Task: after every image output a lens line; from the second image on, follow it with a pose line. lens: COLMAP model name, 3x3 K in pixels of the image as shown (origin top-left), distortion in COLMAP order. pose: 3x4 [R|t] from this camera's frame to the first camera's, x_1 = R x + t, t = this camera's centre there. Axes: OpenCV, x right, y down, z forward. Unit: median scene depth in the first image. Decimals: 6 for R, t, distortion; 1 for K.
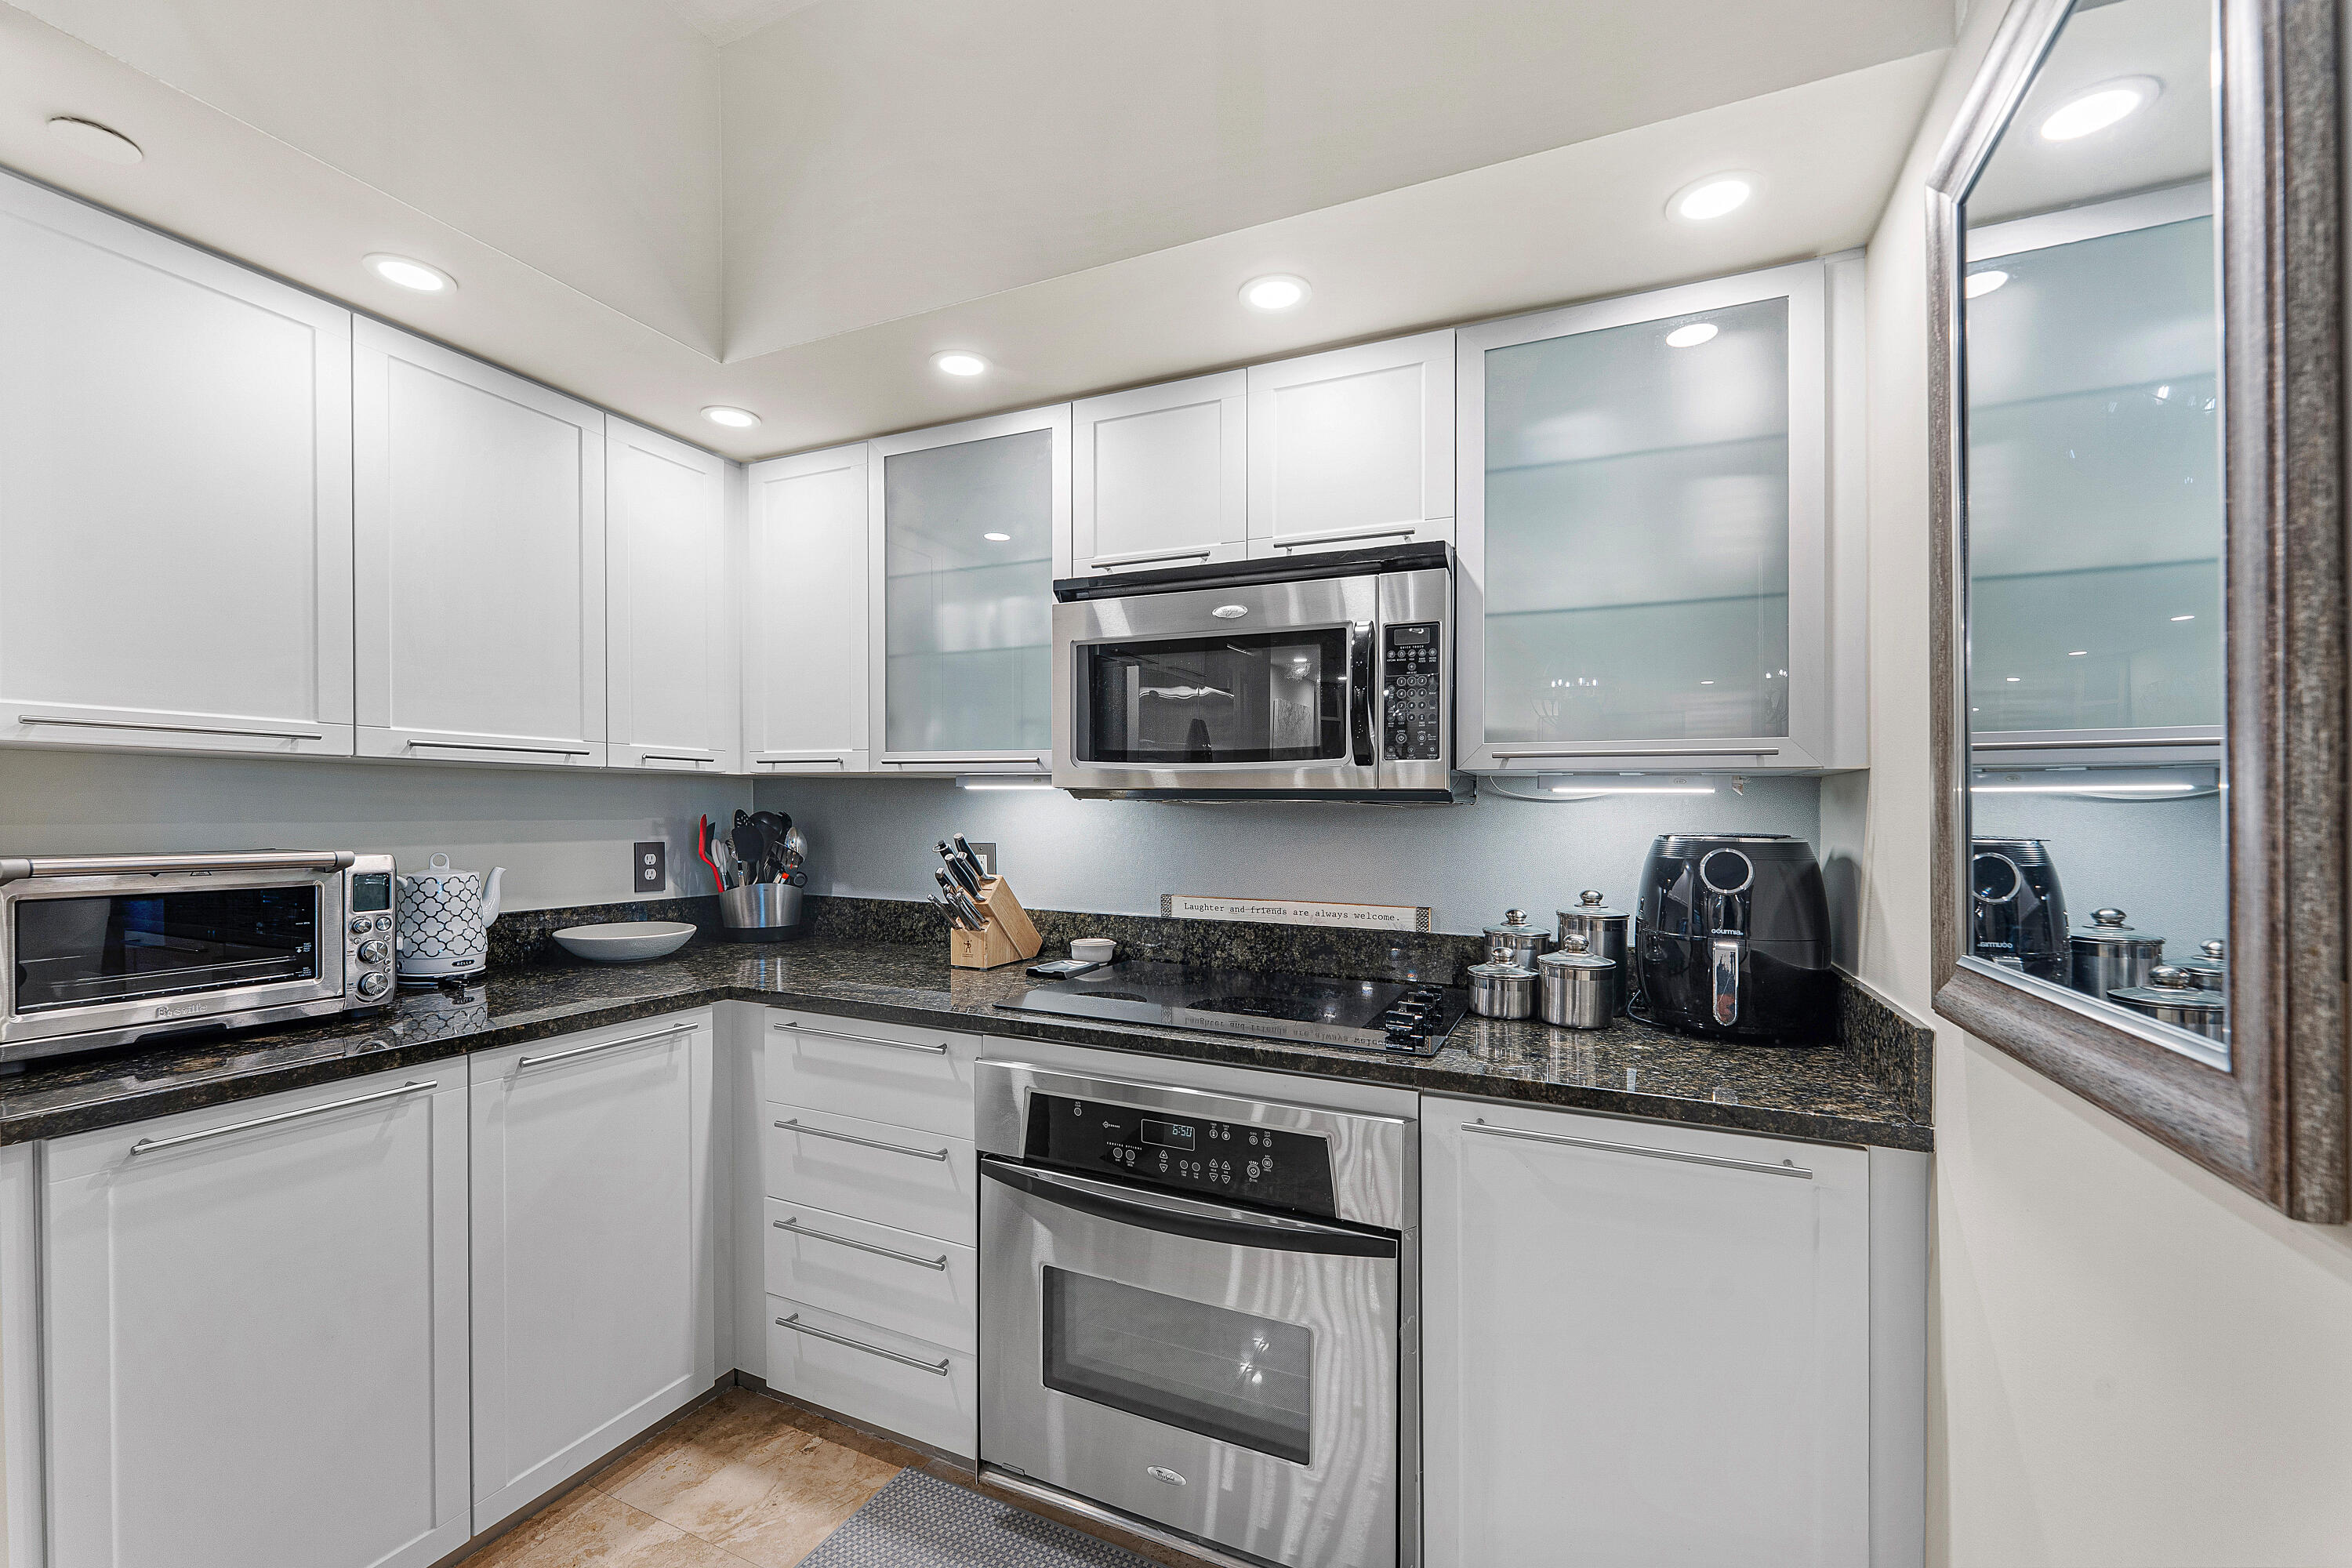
lens RADIAL K [[966.2, 0, 1166.0], [0, 966.2, 815.1], [0, 0, 1]] dist [-0.007083, 0.000156]
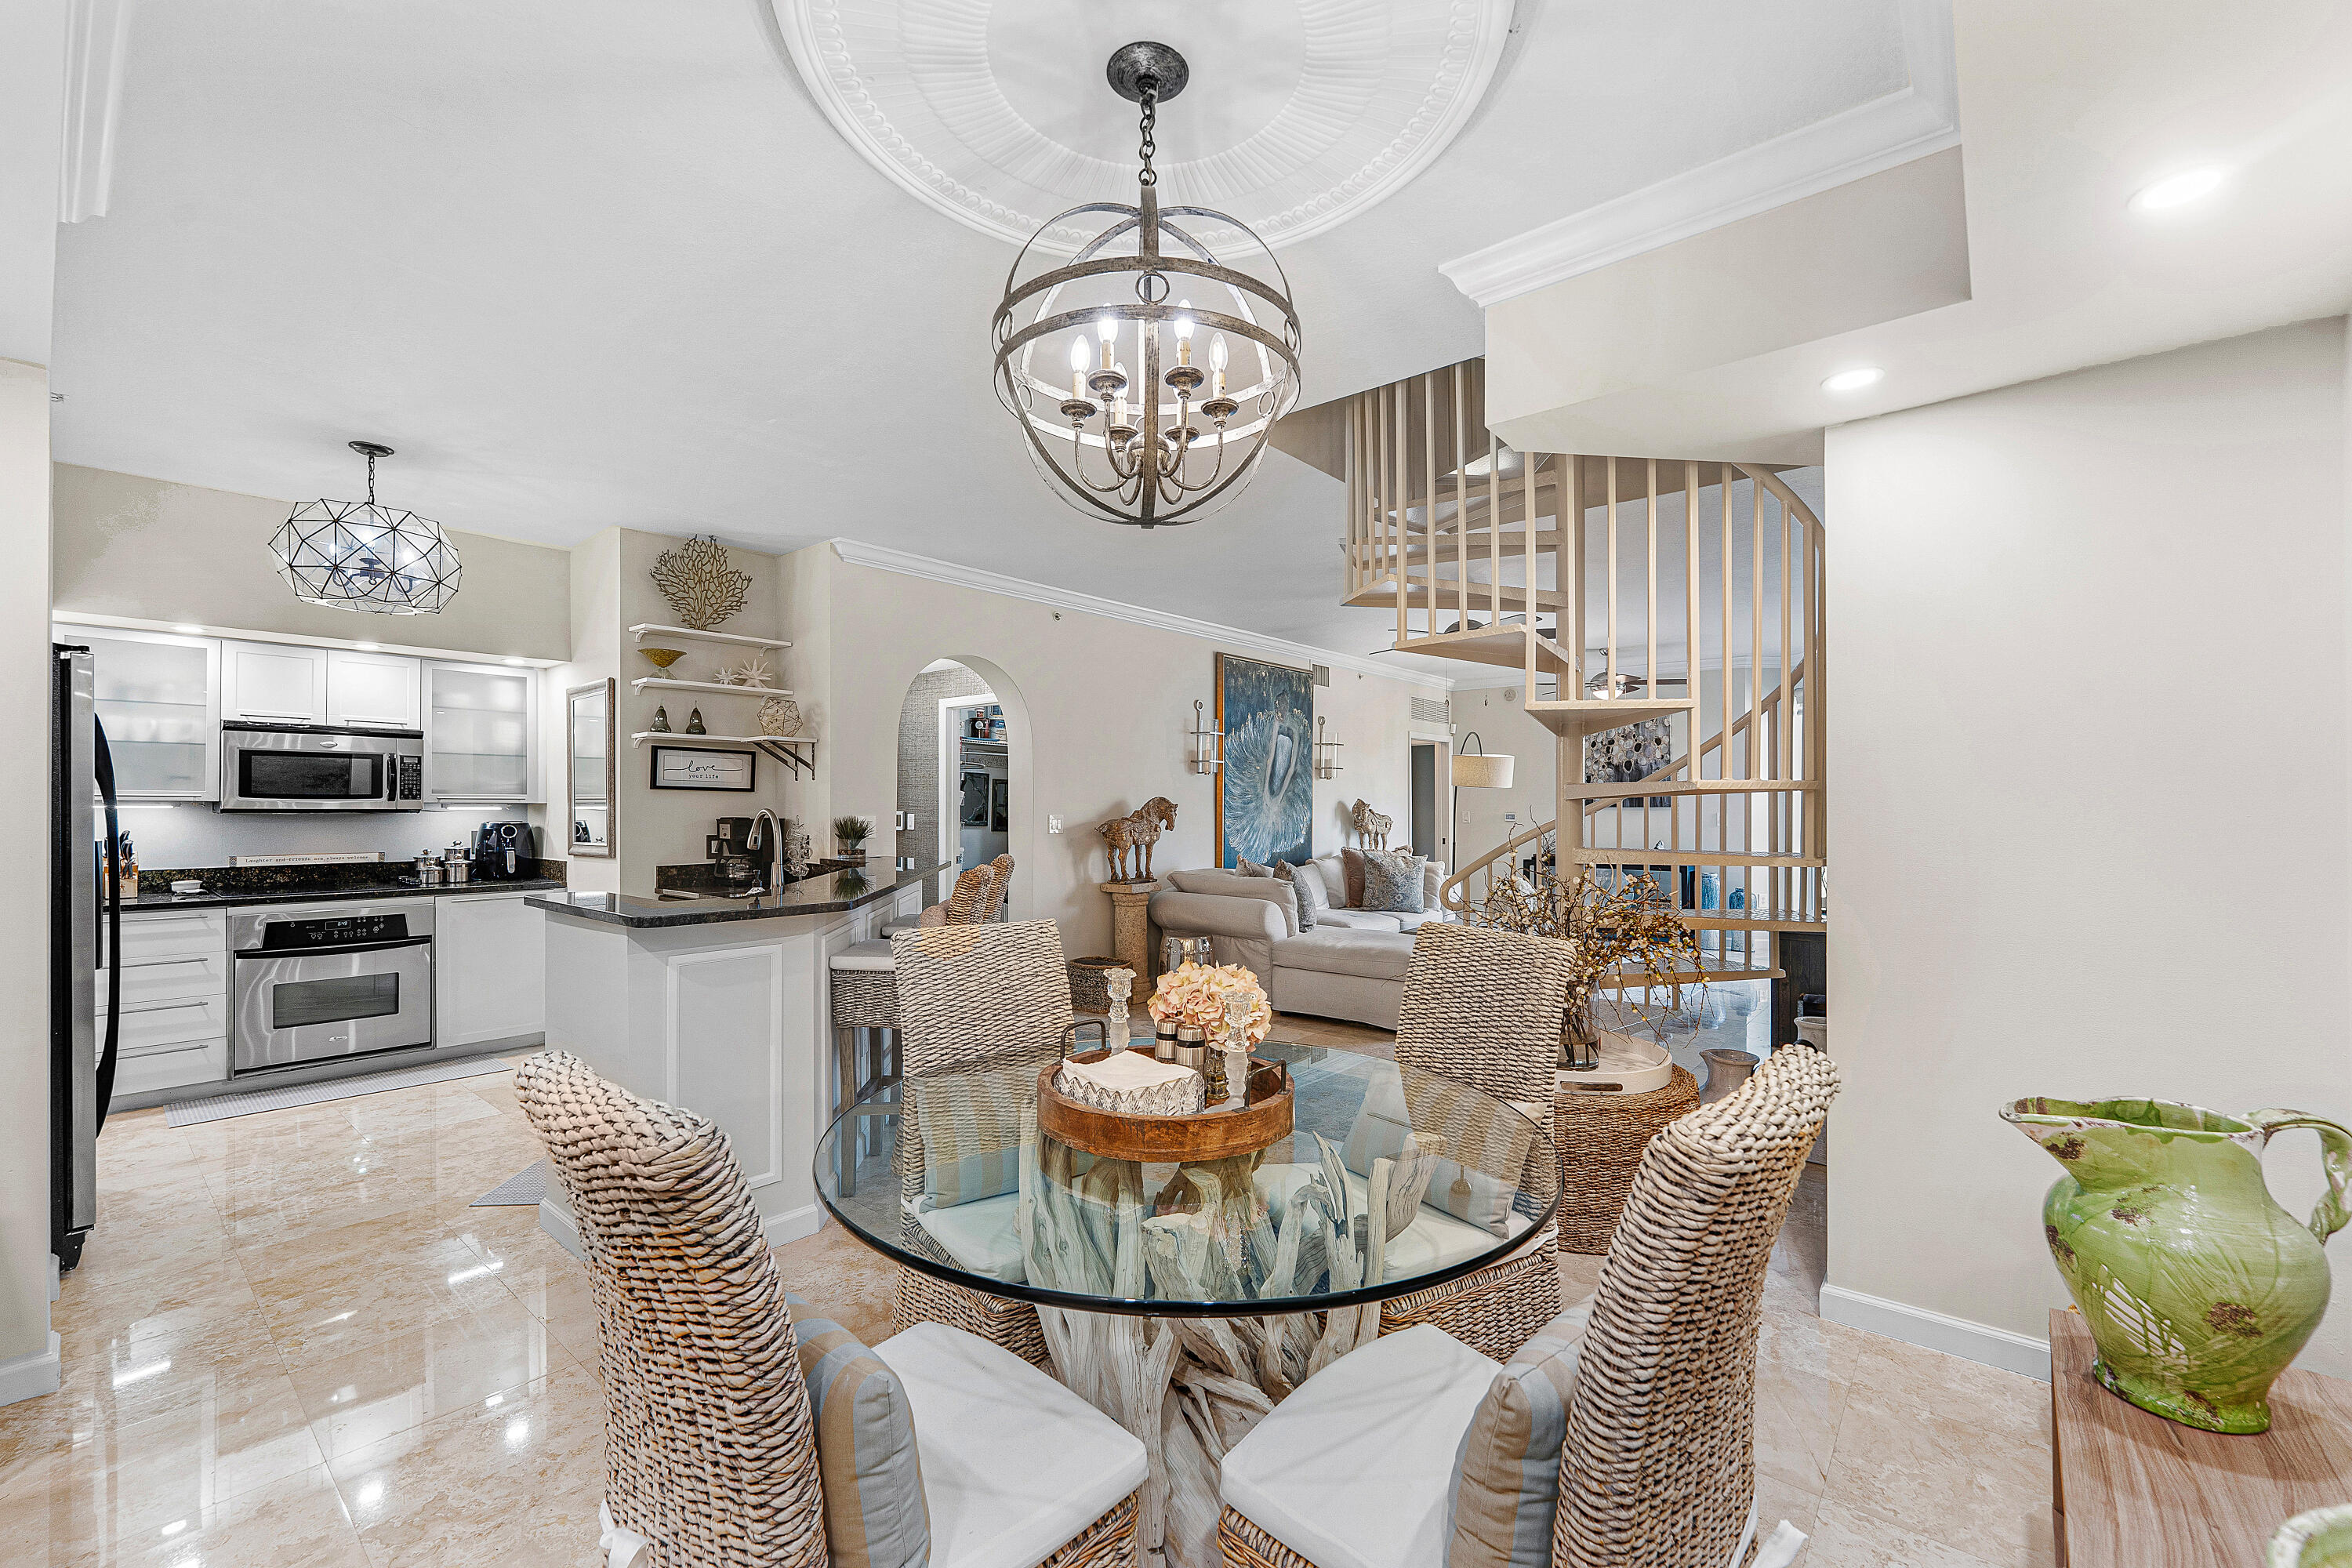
lens RADIAL K [[966.2, 0, 1175.0], [0, 966.2, 802.0], [0, 0, 1]] dist [-0.007083, 0.000156]
pose [[0.267892, -0.003047, 0.963444, -1.993526], [0.006464, 0.999978, 0.001366, -0.036821], [-0.963427, 0.005862, 0.267906, -2.119906]]
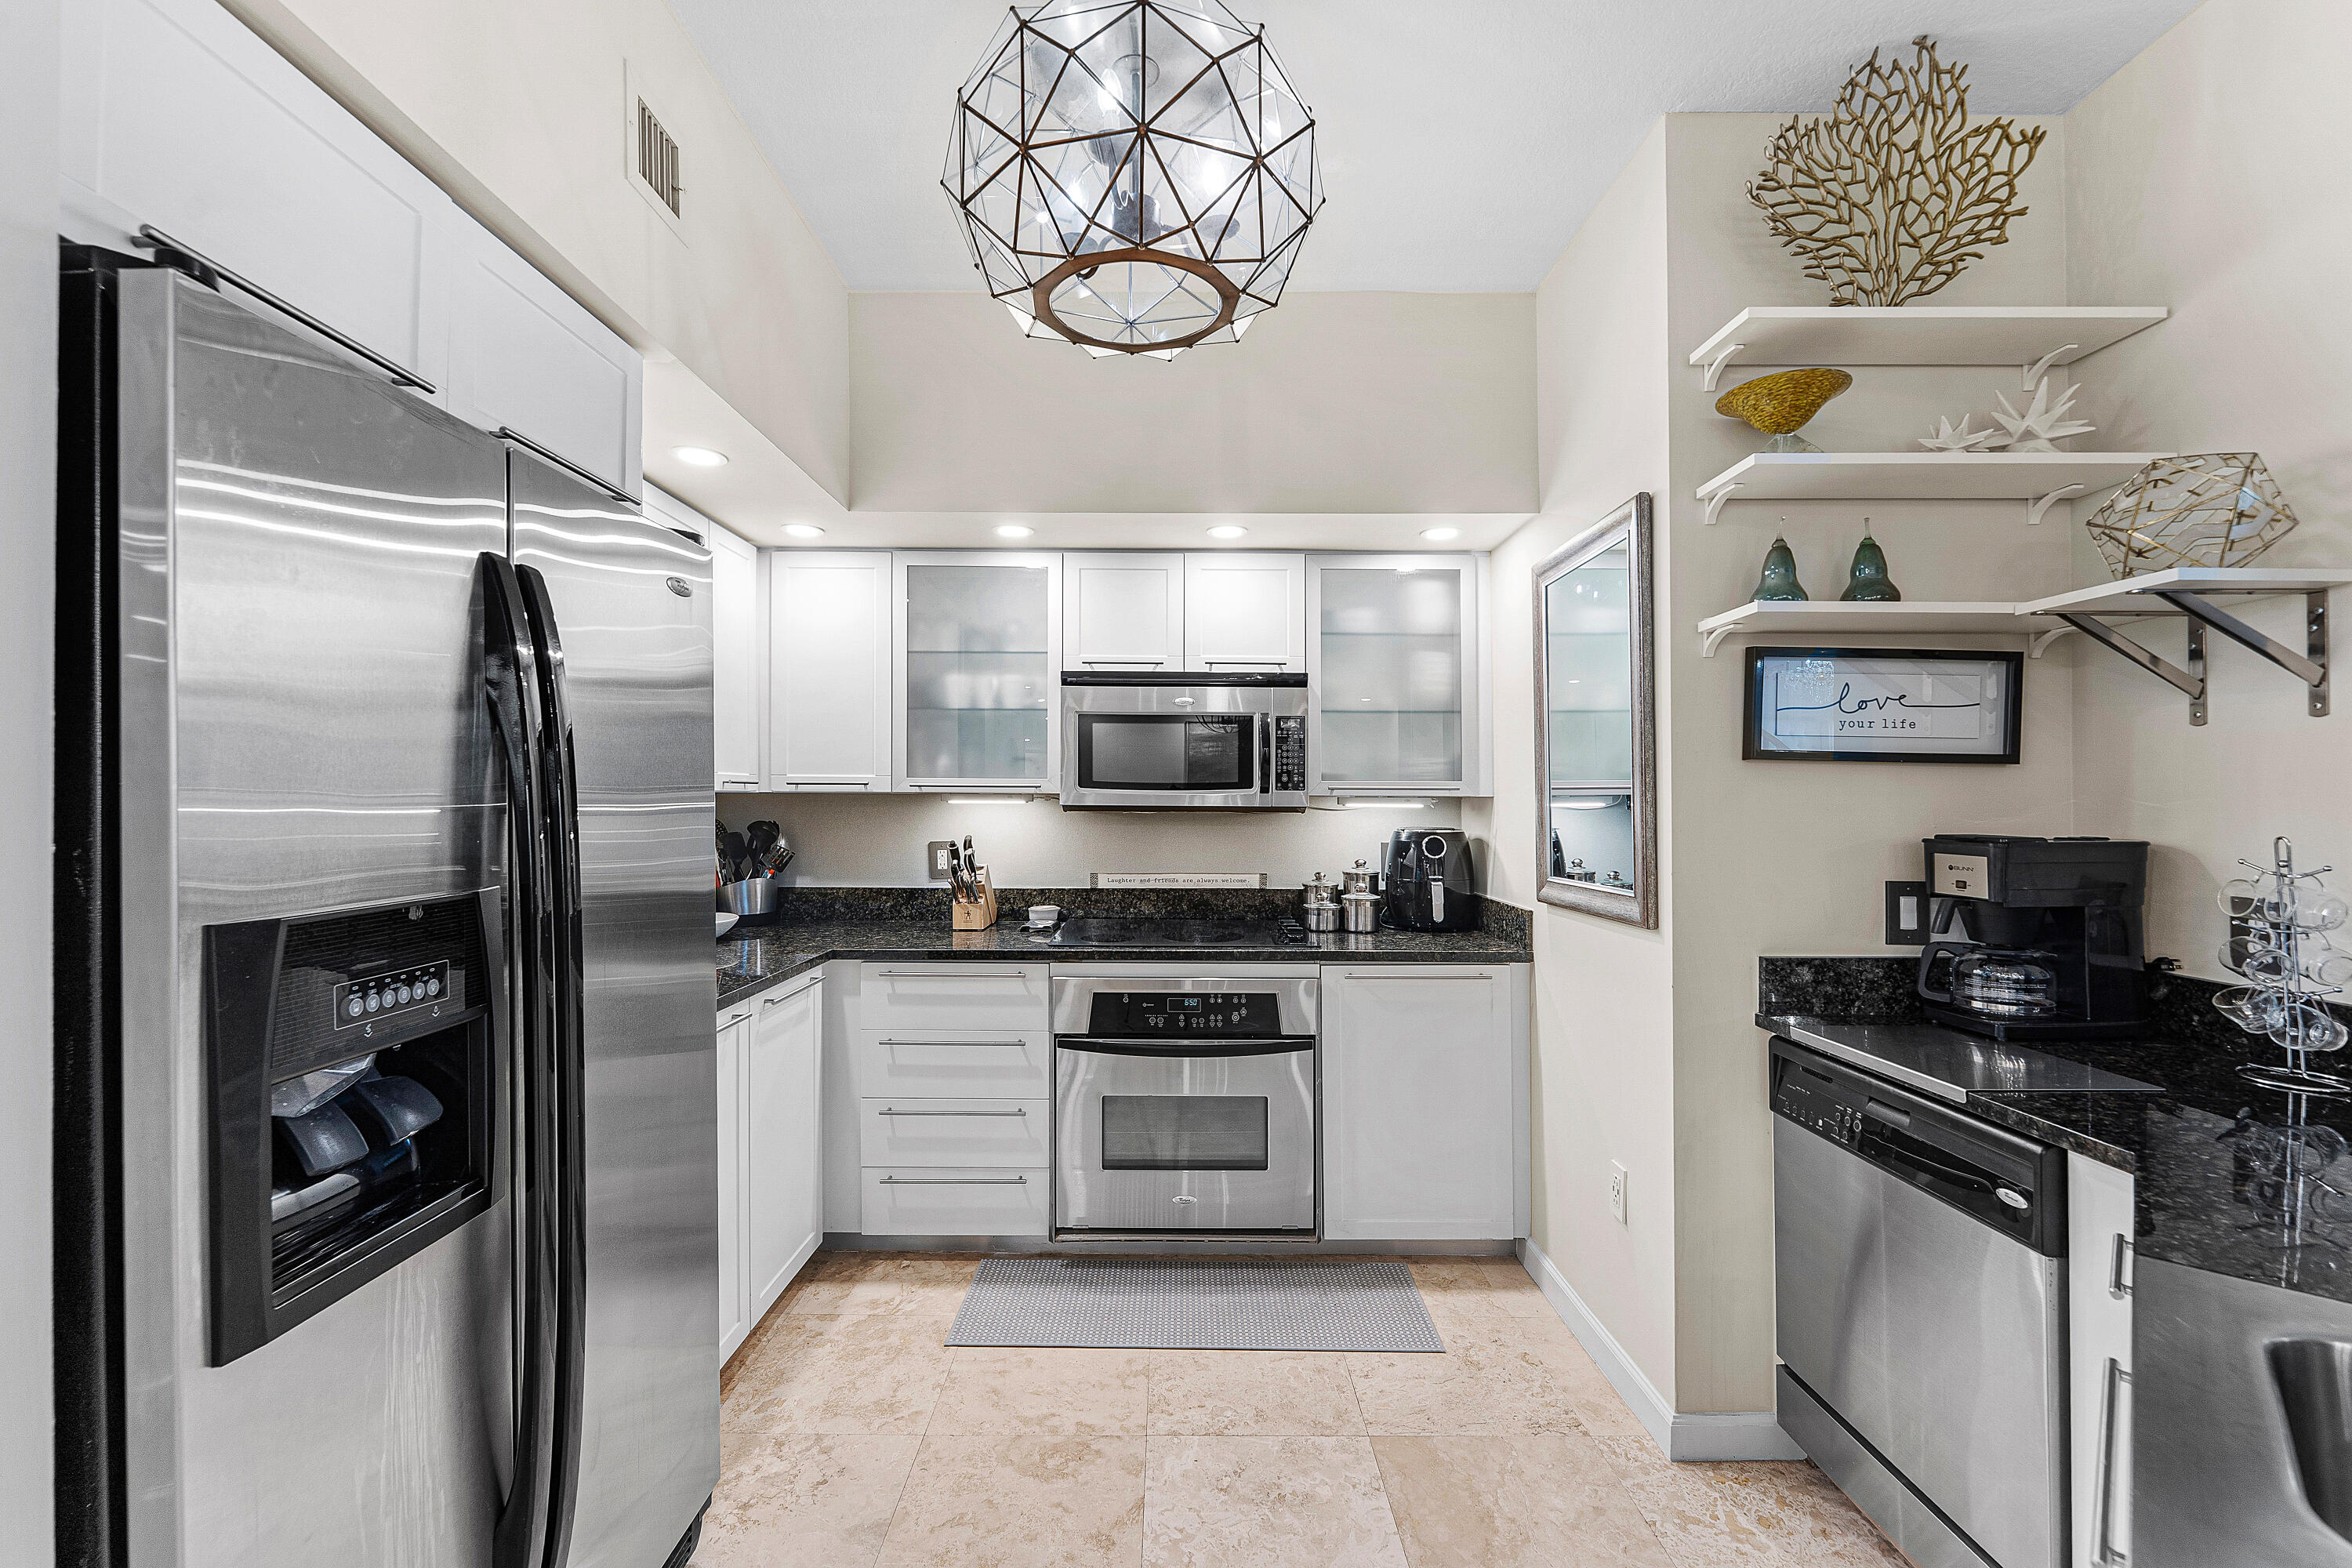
lens RADIAL K [[966.2, 0, 1172.4], [0, 966.2, 791.1], [0, 0, 1]] dist [-0.007083, 0.000156]
pose [[0.908417, -0.004018, 0.418046, -0.685634], [0.008387, 0.999928, -0.008613, -0.040883], [-0.417982, 0.011331, 0.908385, -0.545097]]
